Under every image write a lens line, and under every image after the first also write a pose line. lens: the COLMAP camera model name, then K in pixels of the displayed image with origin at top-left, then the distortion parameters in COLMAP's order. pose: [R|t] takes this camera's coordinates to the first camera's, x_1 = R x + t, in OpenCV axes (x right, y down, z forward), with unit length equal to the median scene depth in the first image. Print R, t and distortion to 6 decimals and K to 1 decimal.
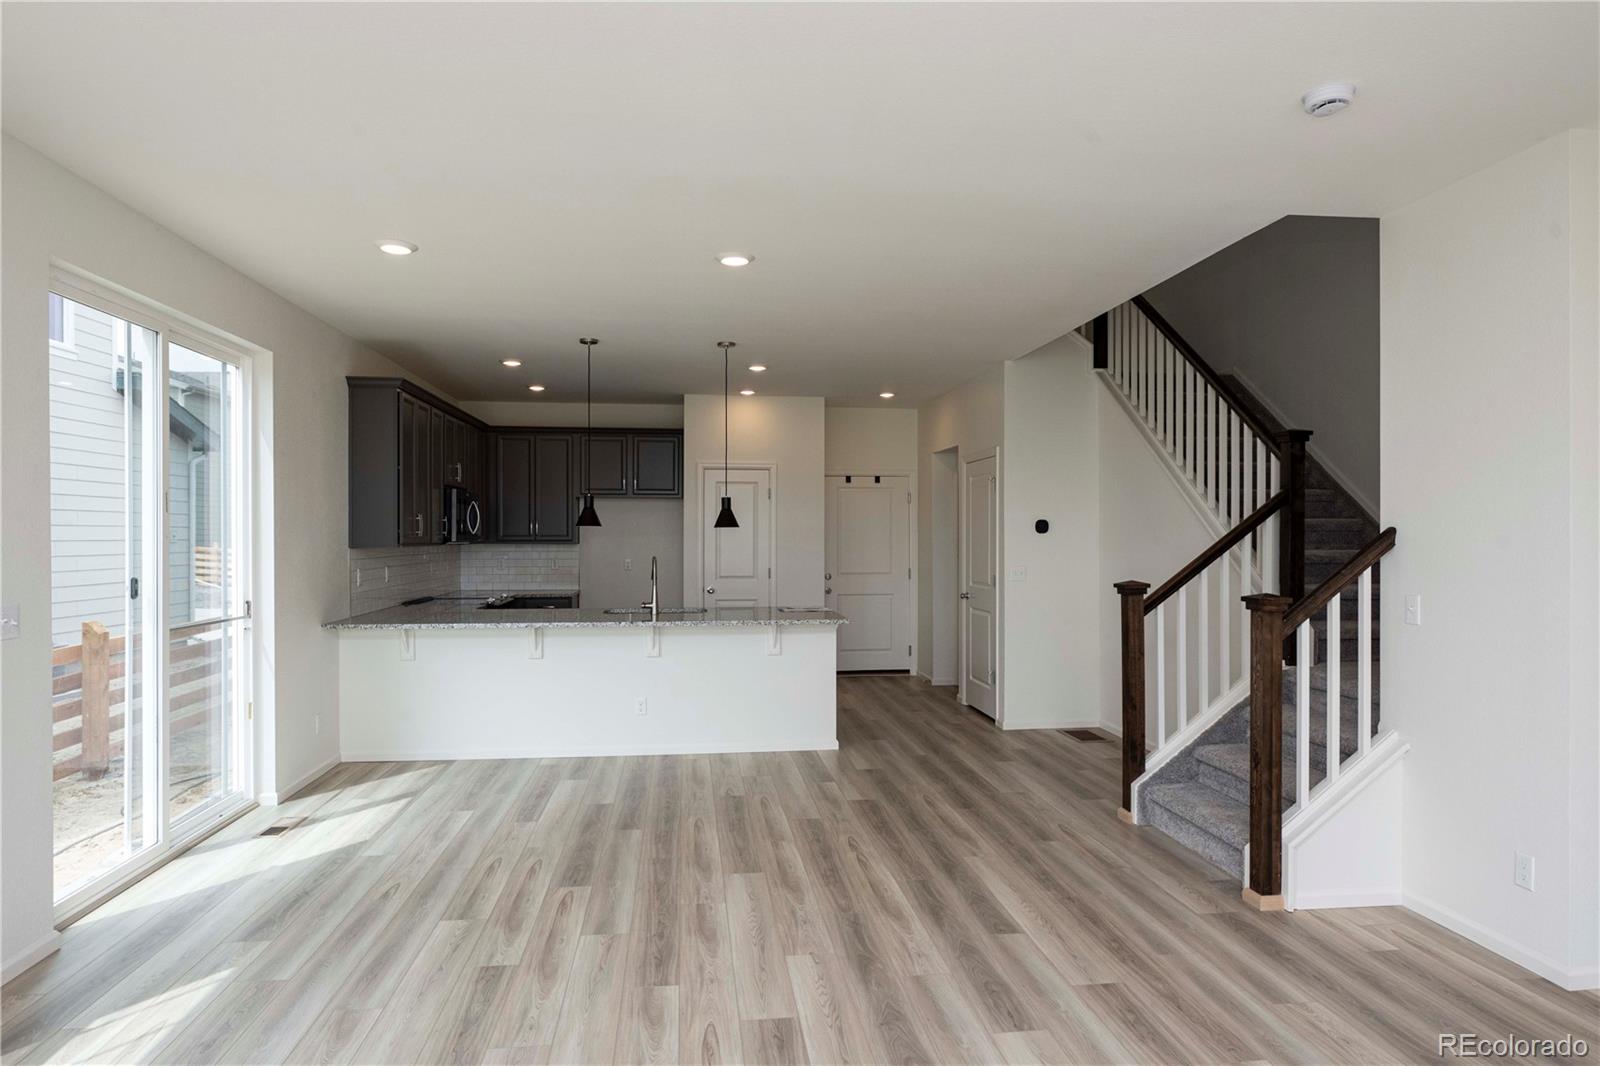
lens RADIAL K [[958.3, 0, 850.0], [0, 958.3, 540.8], [0, 0, 1]] dist [-0.005794, -0.003380]
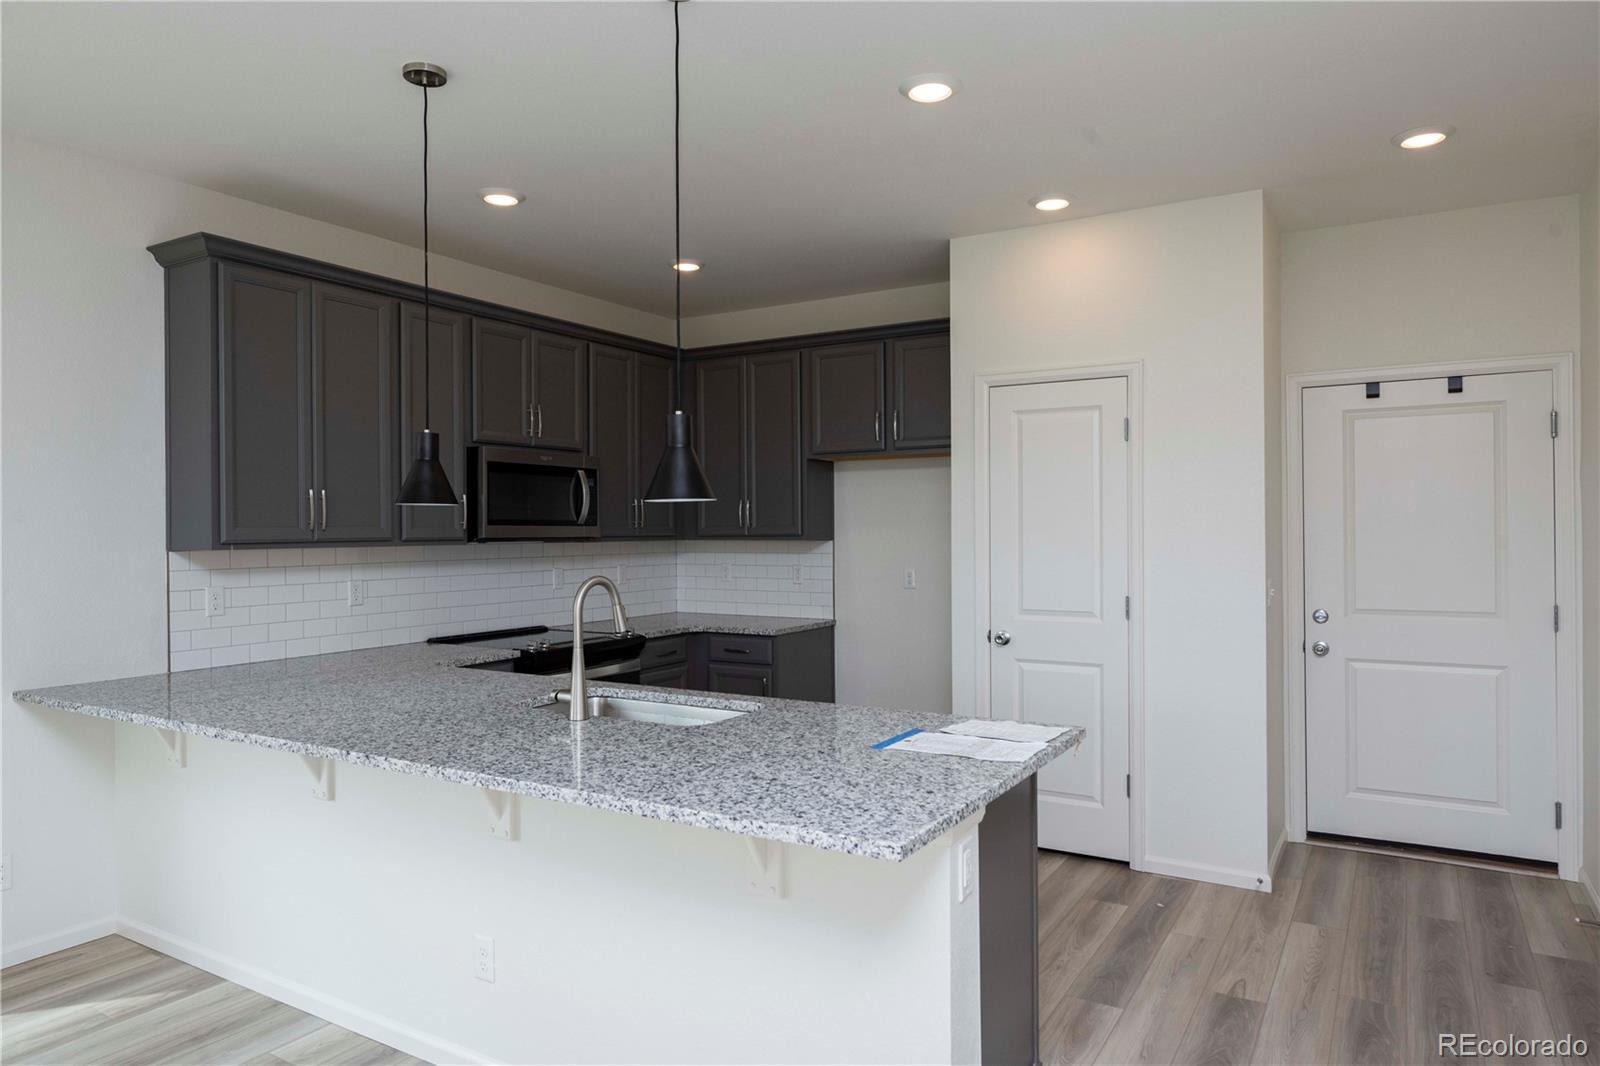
lens RADIAL K [[1036.0, 0, 806.8], [0, 1036.0, 527.0], [0, 0, 1]] dist [-0.007491, 0.004627]
pose [[0.765226, -0.006203, -0.643732, 0.200814], [0.003333, 0.999978, -0.005674, -0.002259], [0.643753, 0.002196, 0.765230, 0.951861]]
